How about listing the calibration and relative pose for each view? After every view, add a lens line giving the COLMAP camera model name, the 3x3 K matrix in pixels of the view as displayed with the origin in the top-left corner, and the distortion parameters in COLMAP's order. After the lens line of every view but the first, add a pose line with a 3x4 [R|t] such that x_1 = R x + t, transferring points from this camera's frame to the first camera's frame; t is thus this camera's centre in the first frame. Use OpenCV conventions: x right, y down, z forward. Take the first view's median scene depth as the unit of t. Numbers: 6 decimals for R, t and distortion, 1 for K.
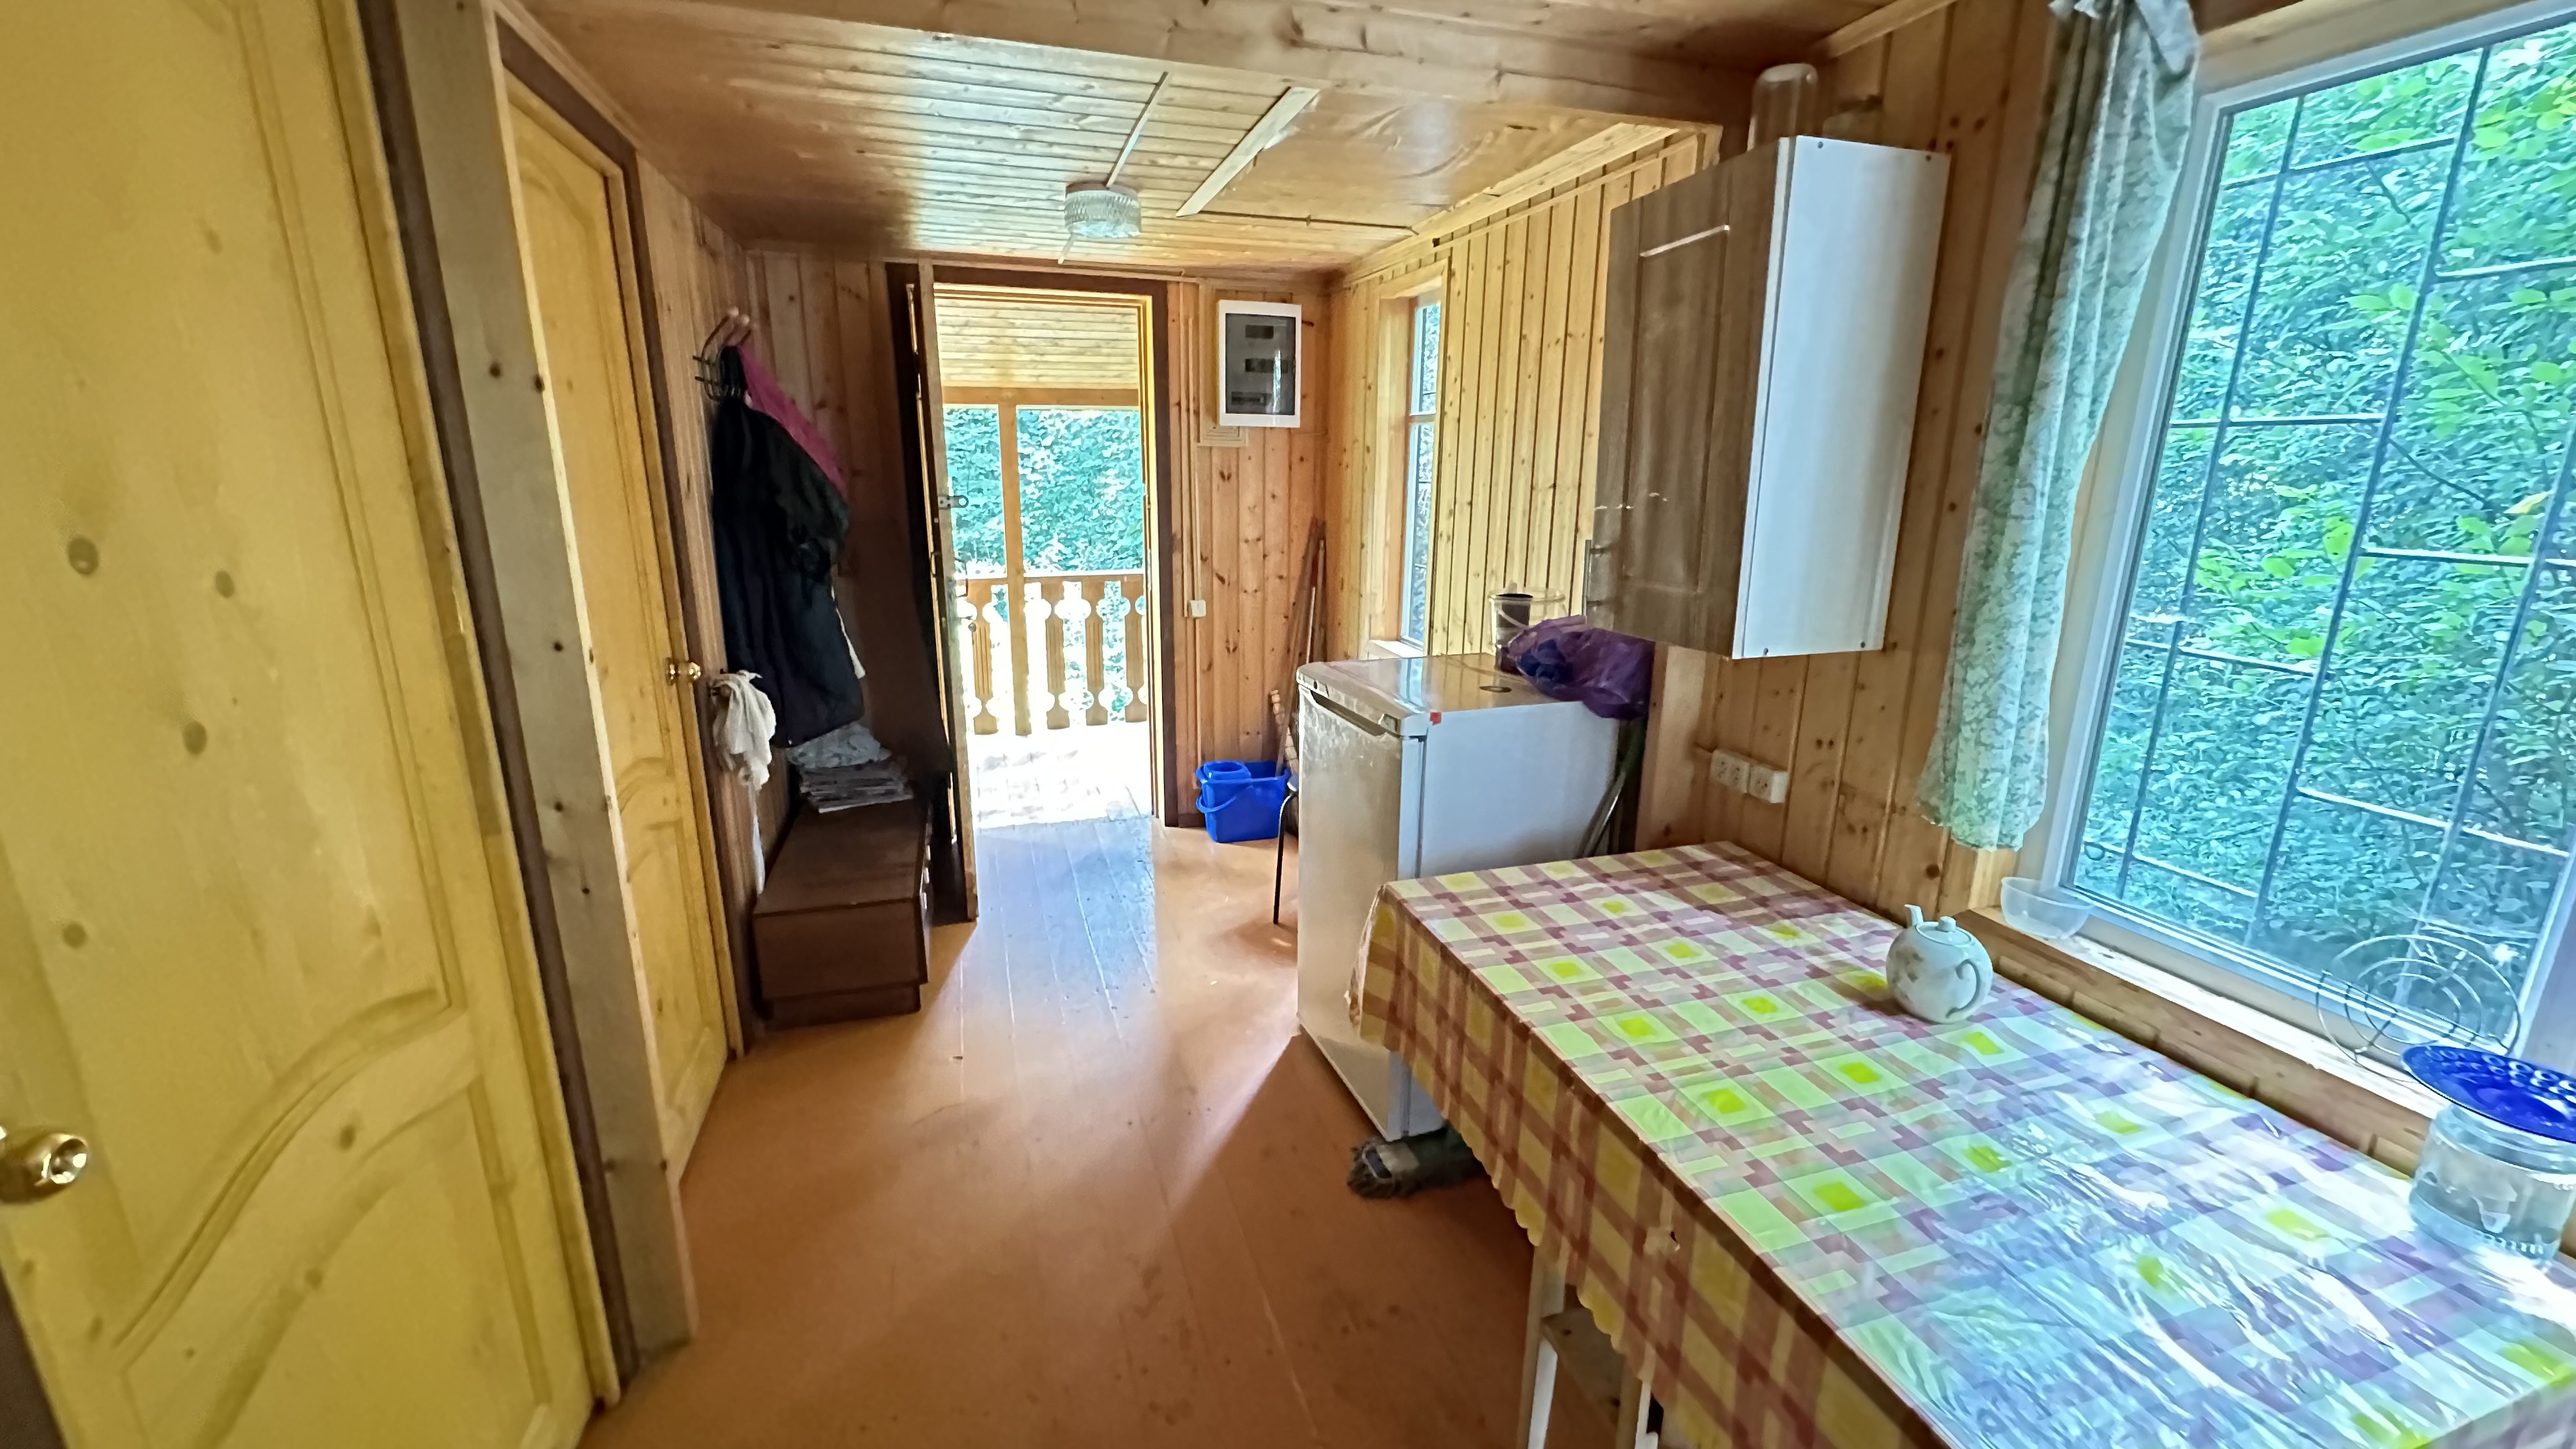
lens RADIAL K [[1037.6, 0, 1288.0], [0, 1037.6, 724.5], [0, 0, 1]] dist [-0.001475, -0.000259]
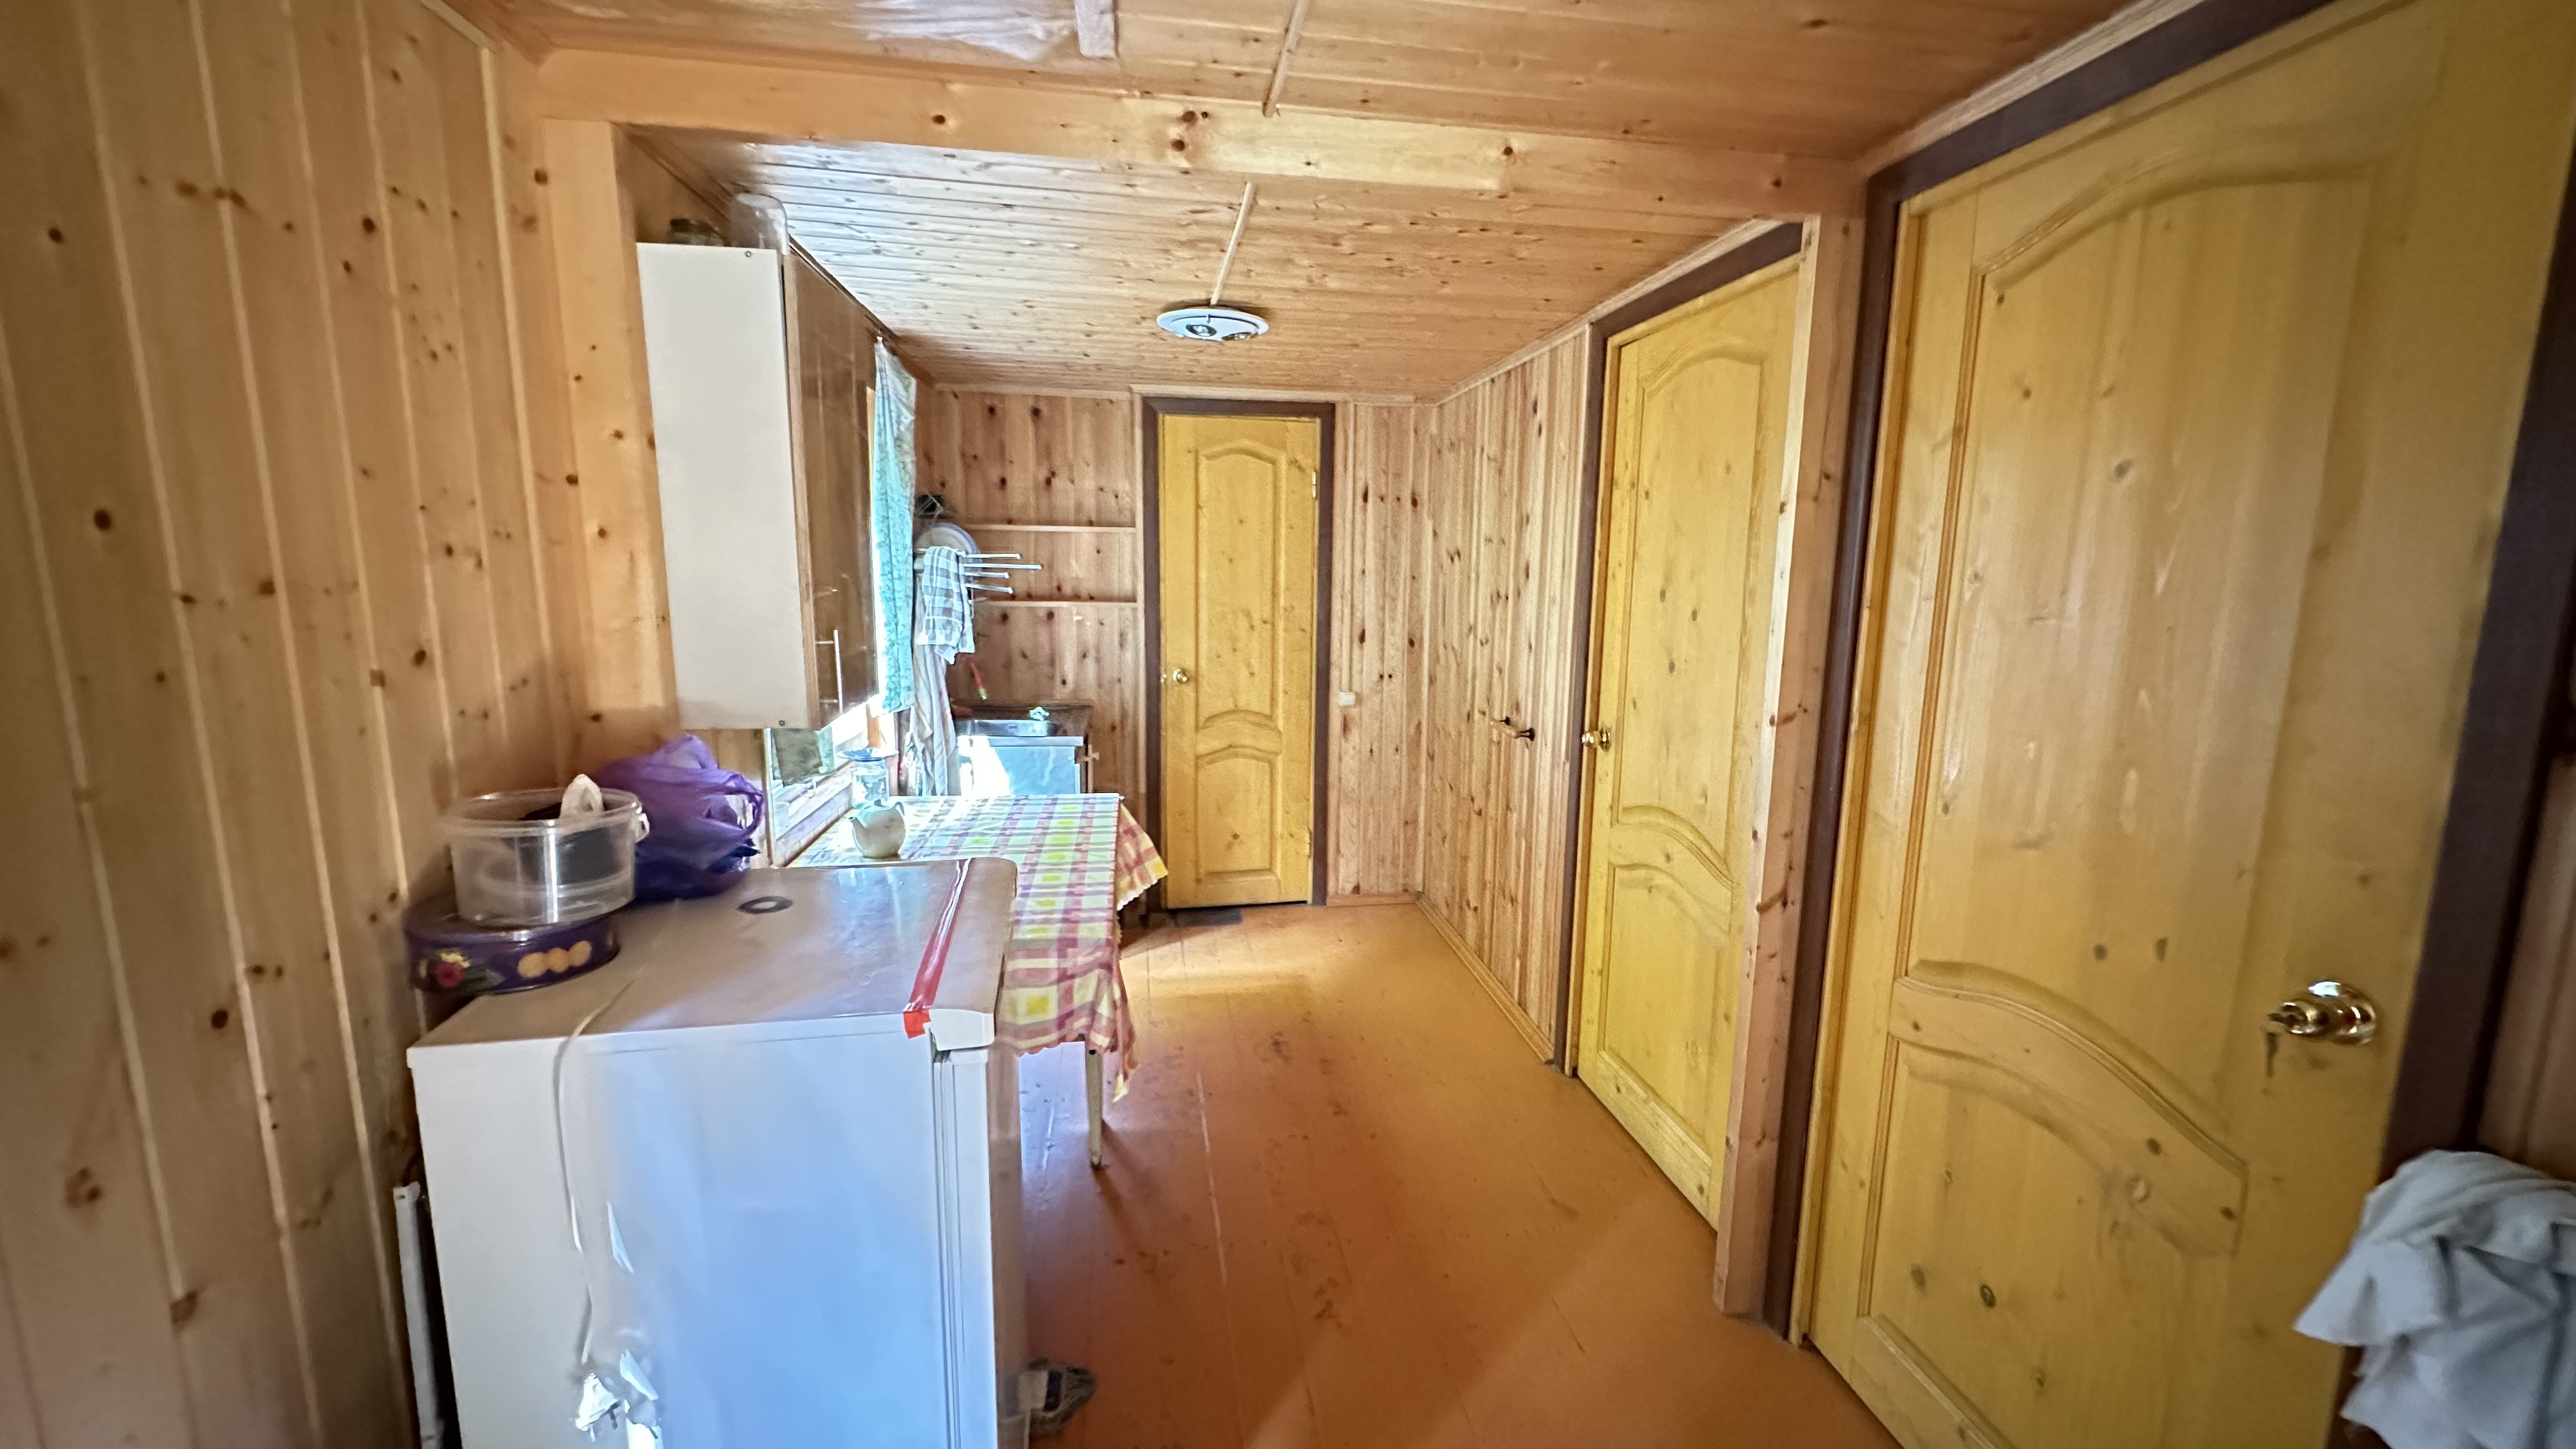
lens RADIAL K [[1037.6, 0, 1288.0], [0, 1037.6, 724.5], [0, 0, 1]] dist [-0.001475, -0.000259]
pose [[-0.987637, -0.048443, 0.149087, -0.267332], [0.014212, 0.919467, 0.392911, -0.522517], [-0.156115, 0.390172, -0.907411, 2.078863]]
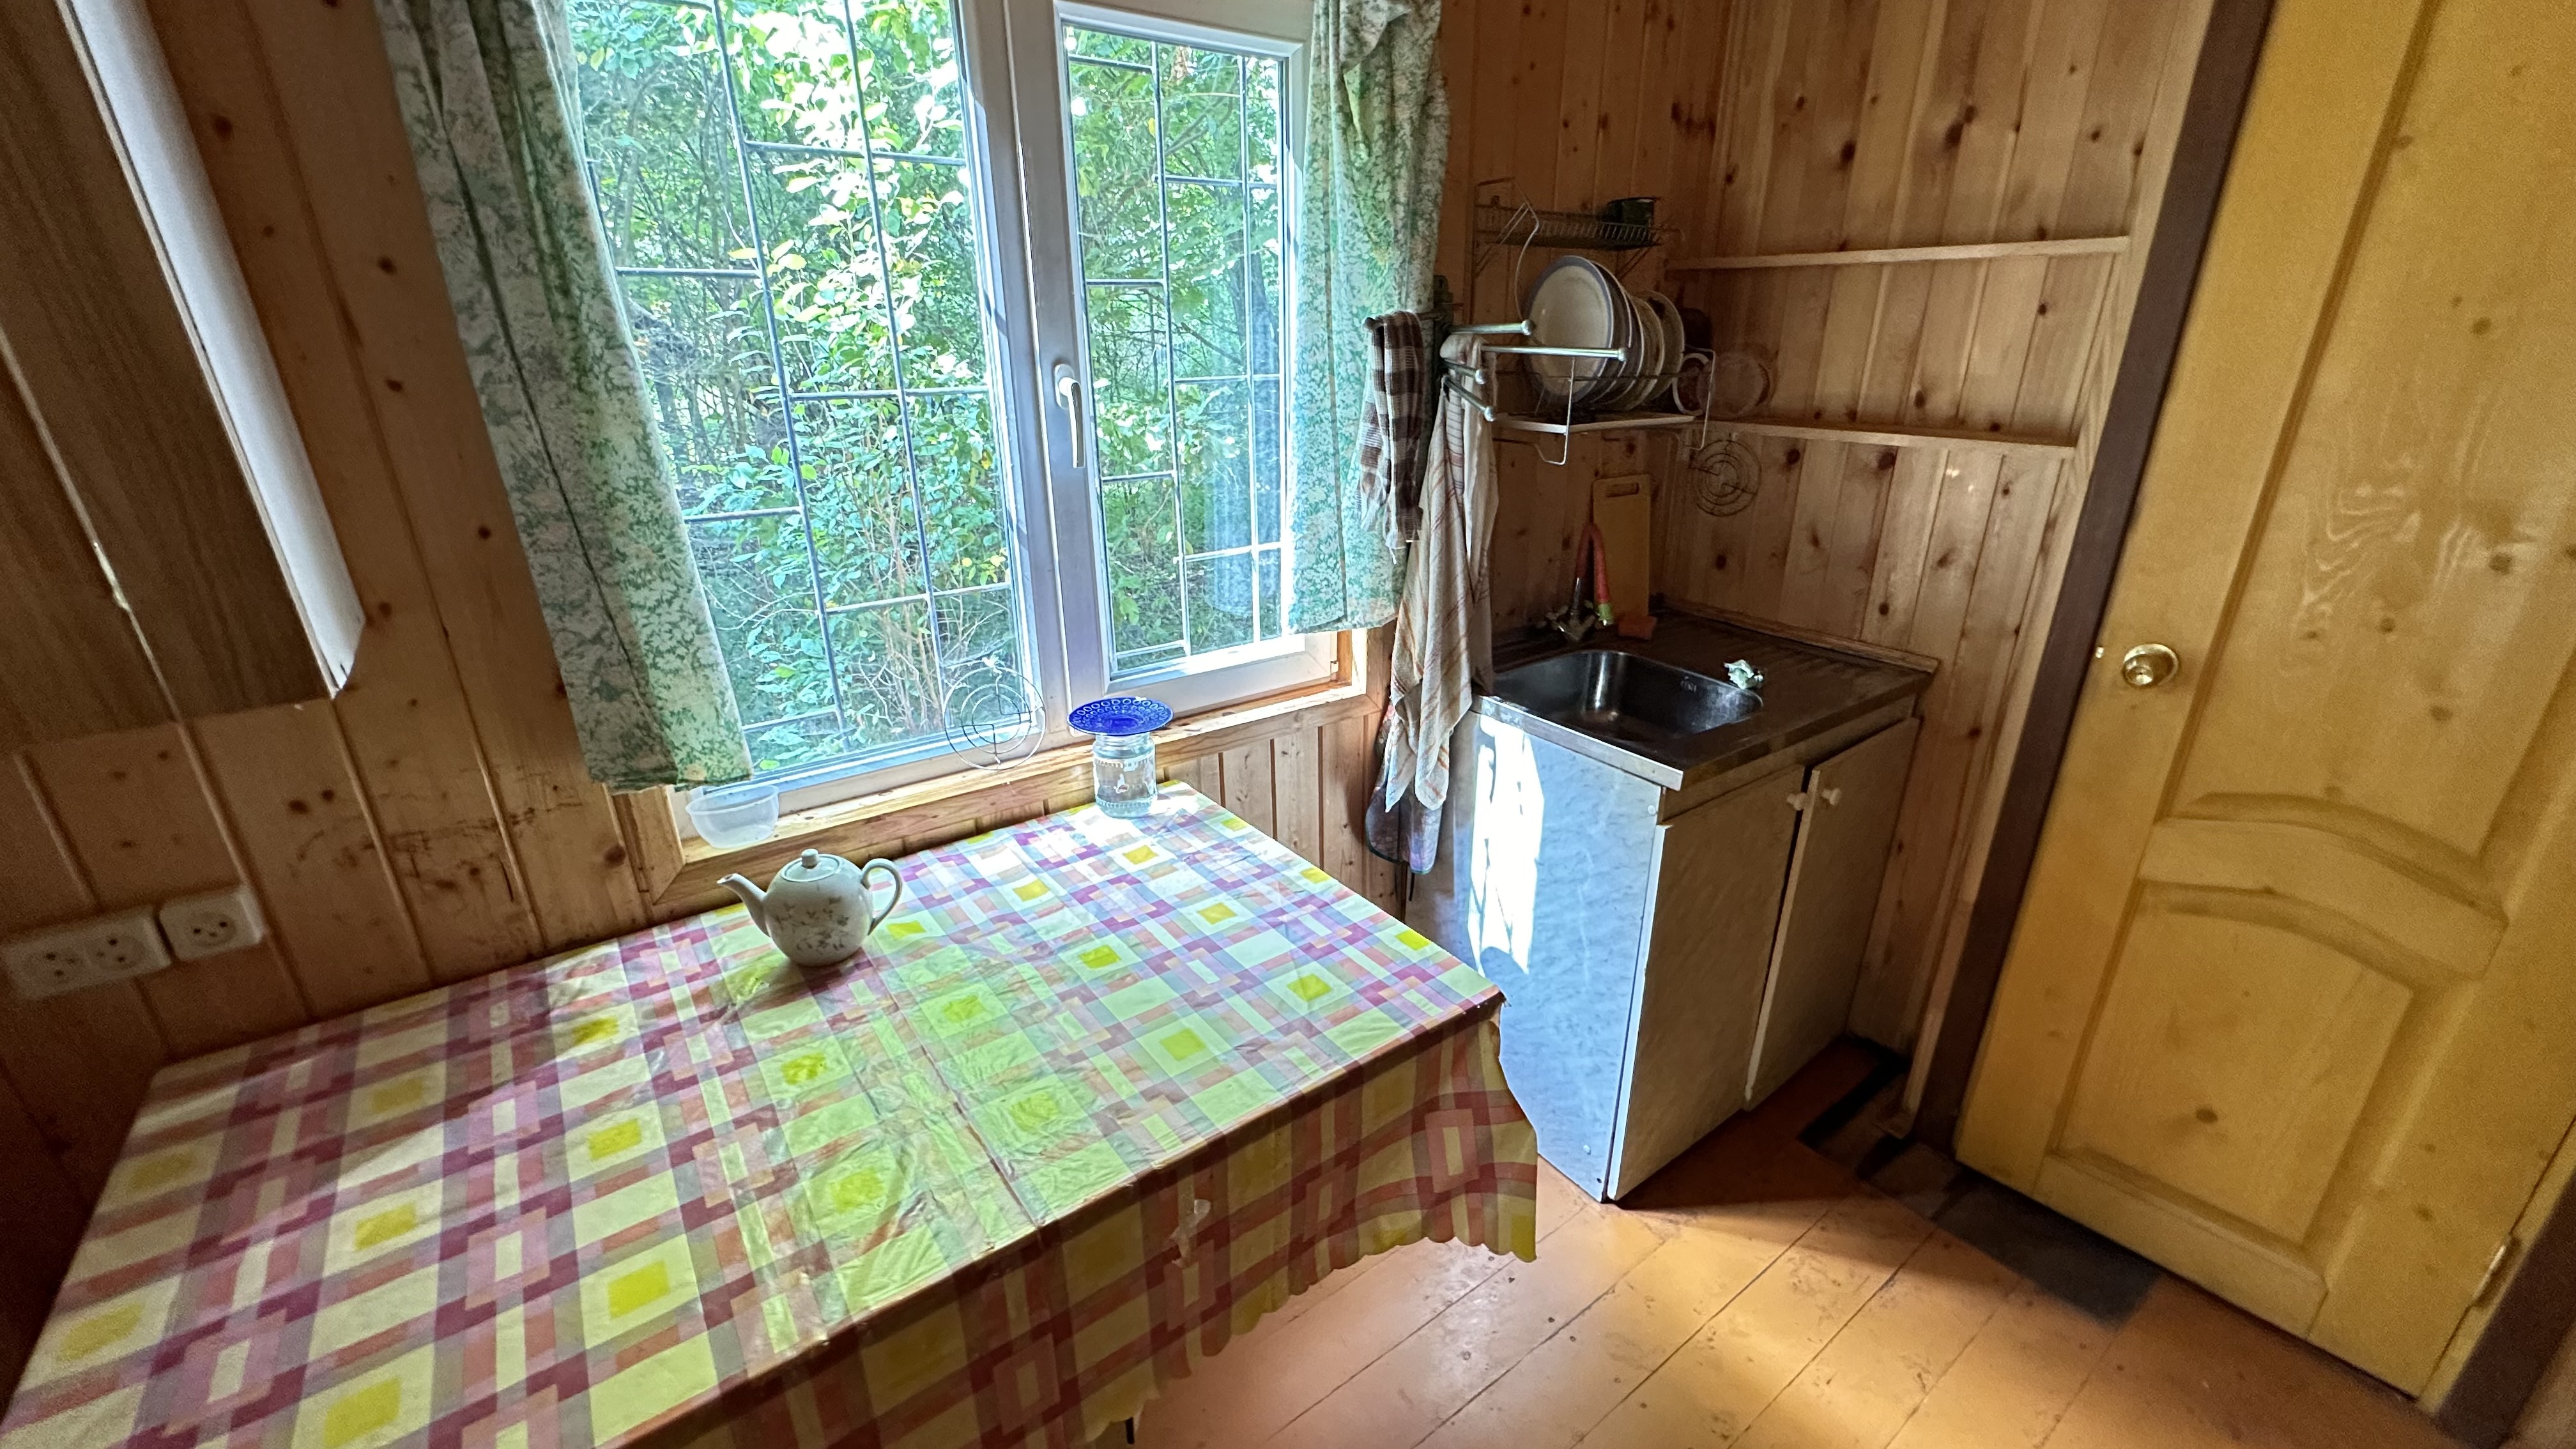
lens RADIAL K [[1037.6, 0, 1288.0], [0, 1037.6, 724.5], [0, 0, 1]] dist [-0.001475, -0.000259]
pose [[-0.325804, -0.347296, 0.879339, -0.203471], [0.234384, 0.871382, 0.430995, -0.164857], [-0.915923, 0.346523, -0.202499, 0.653852]]
